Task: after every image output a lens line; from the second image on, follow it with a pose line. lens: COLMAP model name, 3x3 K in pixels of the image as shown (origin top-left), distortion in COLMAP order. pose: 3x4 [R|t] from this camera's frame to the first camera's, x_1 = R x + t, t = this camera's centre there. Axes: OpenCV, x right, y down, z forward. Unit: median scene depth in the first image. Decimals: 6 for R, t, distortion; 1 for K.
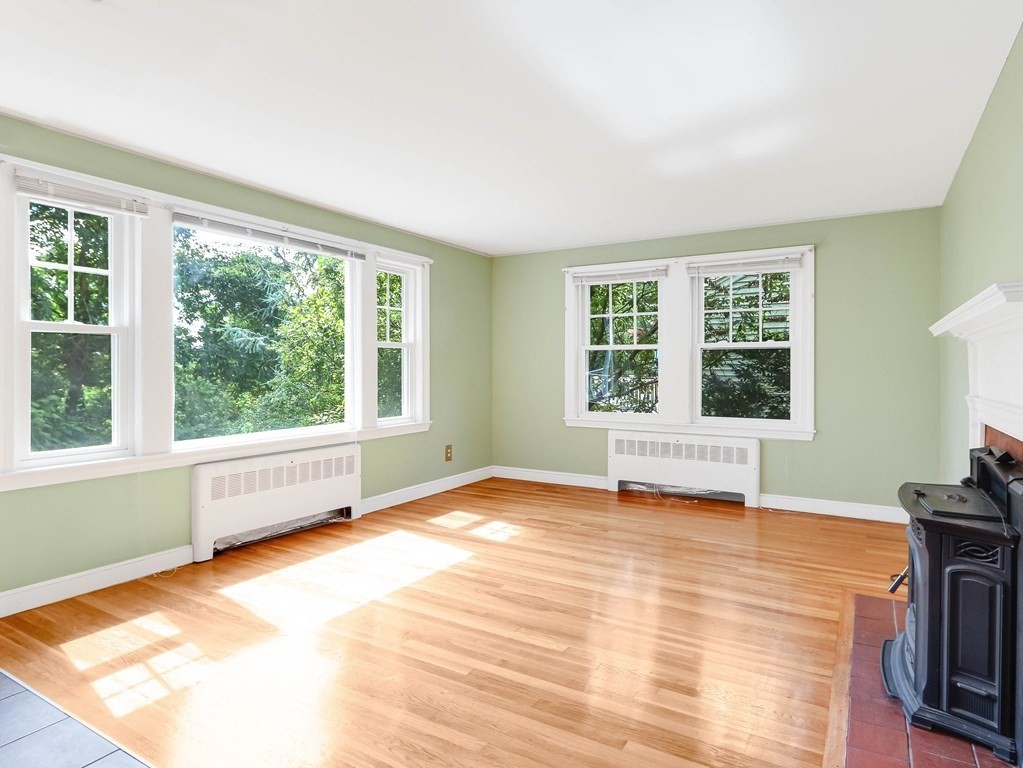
lens RADIAL K [[596.0, 0, 505.8], [0, 596.0, 375.7], [0, 0, 1]] dist [0.000912, 0.000402]
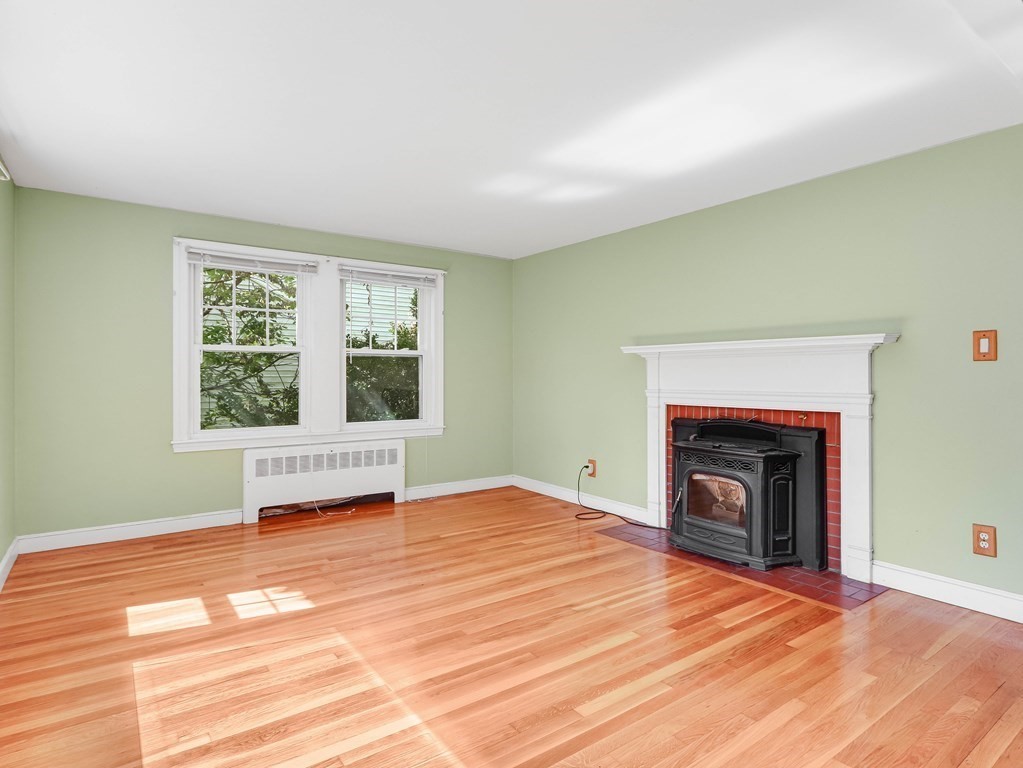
lens RADIAL K [[576.8, 0, 520.9], [0, 576.8, 383.7], [0, 0, 1]] dist [-0.001648, -0.000470]
pose [[0.378940, -0.014431, 0.925309, -0.472888], [0.014360, 0.999850, 0.009713, -0.001533], [-0.925310, 0.009607, 0.379090, 0.404556]]
